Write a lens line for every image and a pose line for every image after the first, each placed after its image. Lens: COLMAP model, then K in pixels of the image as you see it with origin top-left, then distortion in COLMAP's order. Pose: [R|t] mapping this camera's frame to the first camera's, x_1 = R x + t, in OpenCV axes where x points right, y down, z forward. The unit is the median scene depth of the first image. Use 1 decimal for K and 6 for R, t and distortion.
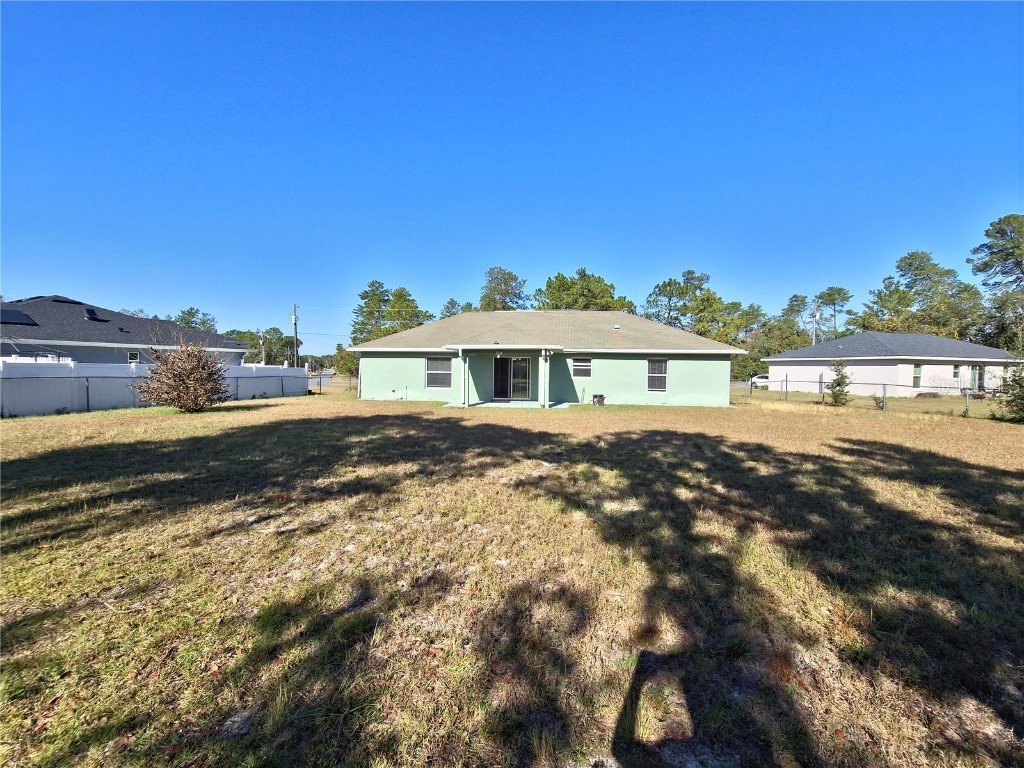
lens RADIAL K [[423.2, 0, 519.0], [0, 423.2, 393.6], [0, 0, 1]] dist [0.000150, -0.004744]
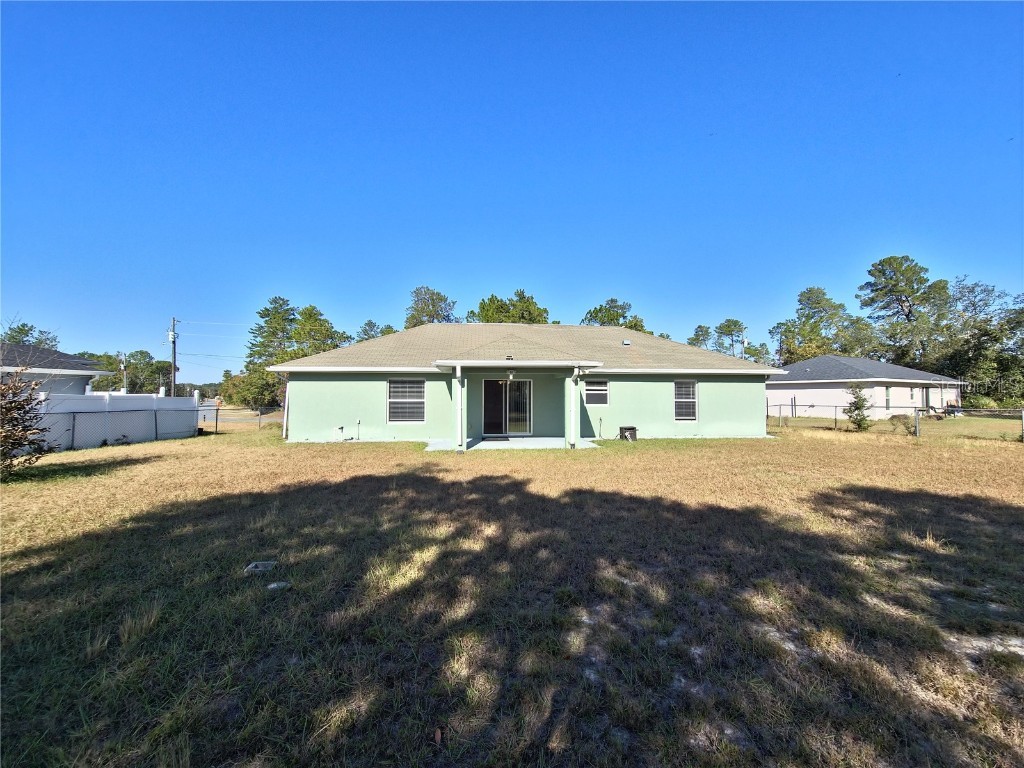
lens RADIAL K [[423.2, 0, 517.3], [0, 423.2, 388.8], [0, 0, 1]] dist [0.000150, -0.004744]
pose [[0.978660, -0.007318, 0.205356, -0.154813], [0.022971, 0.996998, -0.073945, -0.012933], [-0.204198, 0.077085, 0.975890, 0.258301]]
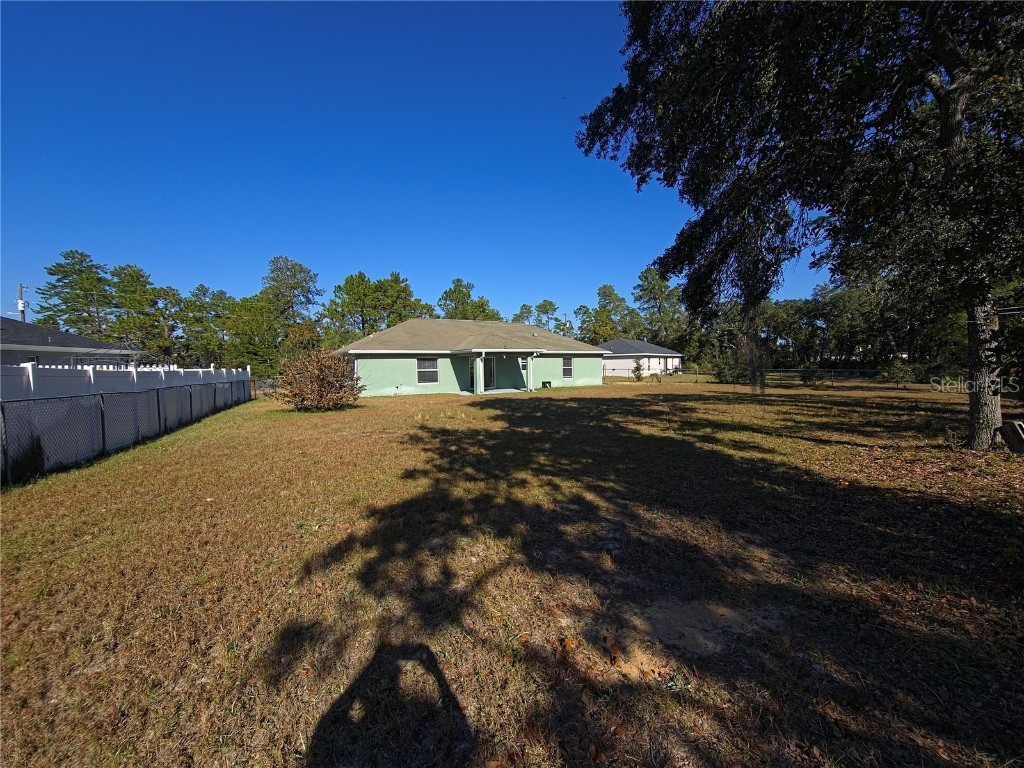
lens RADIAL K [[423.2, 0, 532.0], [0, 423.2, 390.3], [0, 0, 1]] dist [0.000150, -0.004744]
pose [[0.787072, -0.060504, 0.613886, -0.715186], [0.058732, 0.998007, 0.023062, -0.002967], [-0.614058, 0.017904, 0.789058, -0.142015]]
